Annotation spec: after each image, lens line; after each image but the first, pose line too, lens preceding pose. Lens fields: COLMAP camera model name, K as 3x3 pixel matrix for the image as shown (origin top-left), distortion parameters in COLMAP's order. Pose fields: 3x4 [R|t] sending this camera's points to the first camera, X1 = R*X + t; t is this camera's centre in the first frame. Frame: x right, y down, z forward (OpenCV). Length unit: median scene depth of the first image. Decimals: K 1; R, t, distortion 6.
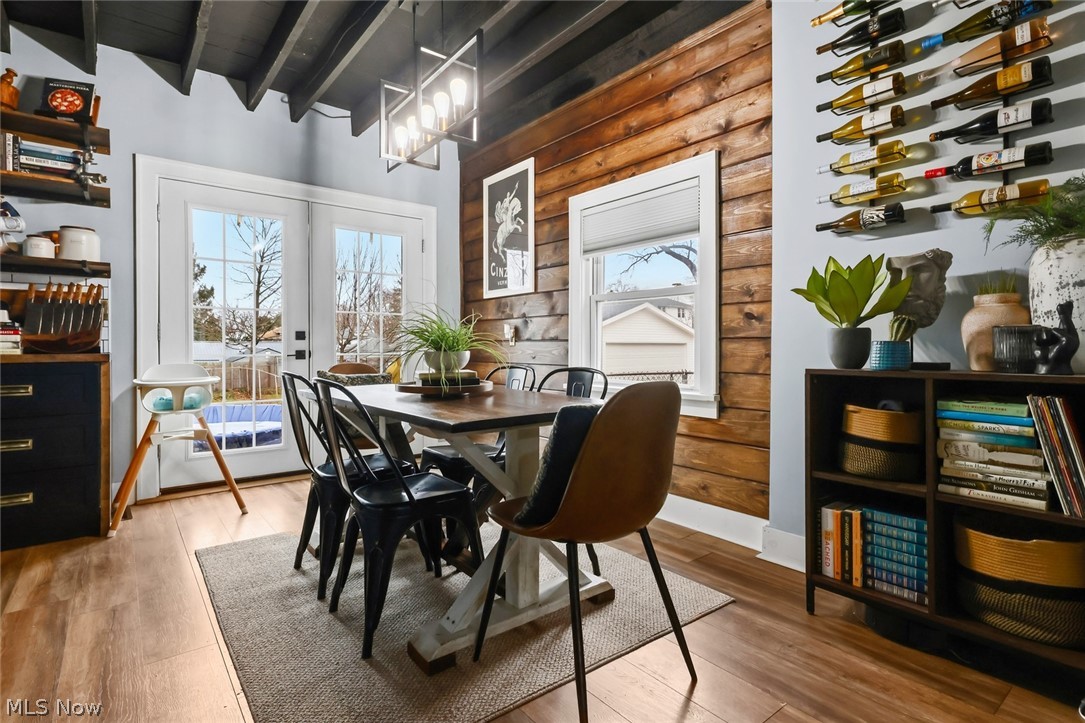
lens RADIAL K [[540.9, 0, 544.2], [0, 540.9, 346.4], [0, 0, 1]] dist [0.003920, 0.000311]
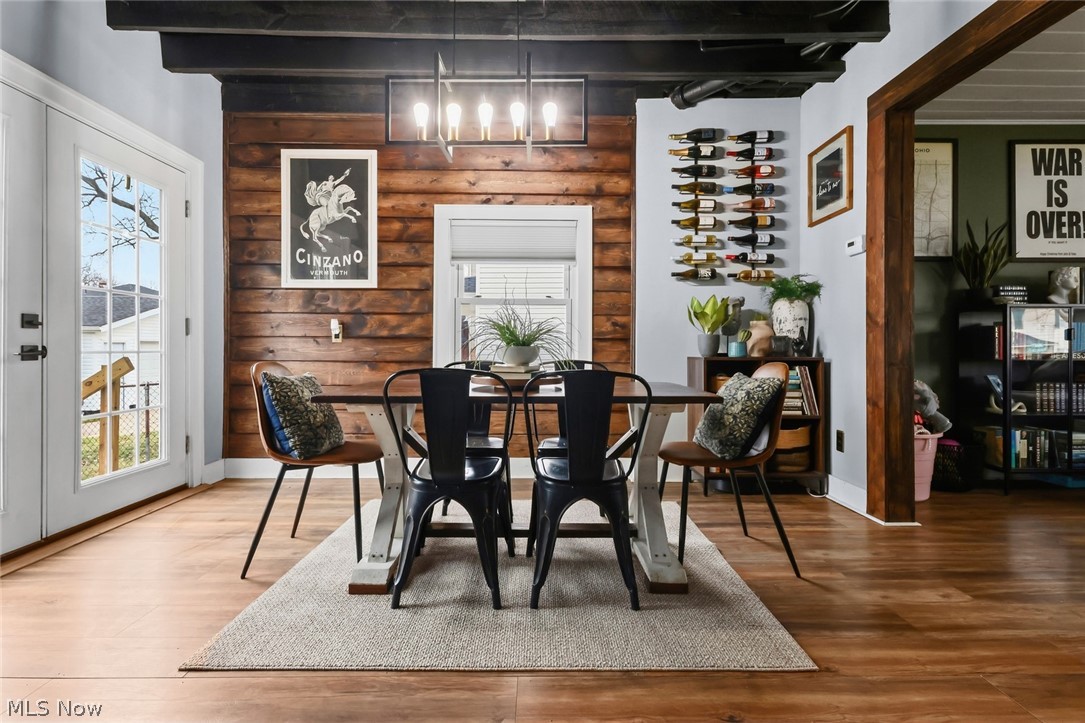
lens RADIAL K [[490.9, 0, 541.1], [0, 490.9, 347.0], [0, 0, 1]] dist [0.007876, -0.000537]
pose [[0.616335, 0.003973, 0.787474, -0.823809], [-0.005275, 0.999986, -0.000917, 0.009140], [-0.787467, -0.003588, 0.616347, 0.328815]]
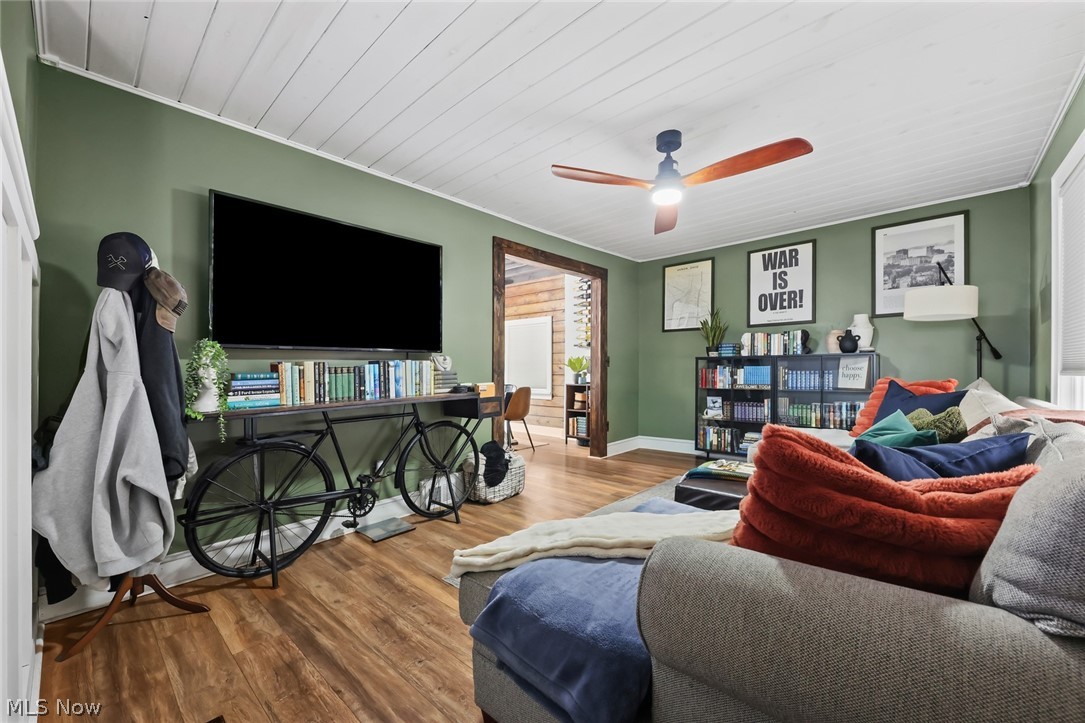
lens RADIAL K [[422.1, 0, 555.5], [0, 422.1, 366.7], [0, 0, 1]] dist [0.018262, -0.011722]
pose [[0.982195, -0.001292, 0.187862, -0.134815], [0.002362, 0.999982, -0.005476, -0.051505], [-0.187851, 0.005822, 0.982180, -1.543864]]
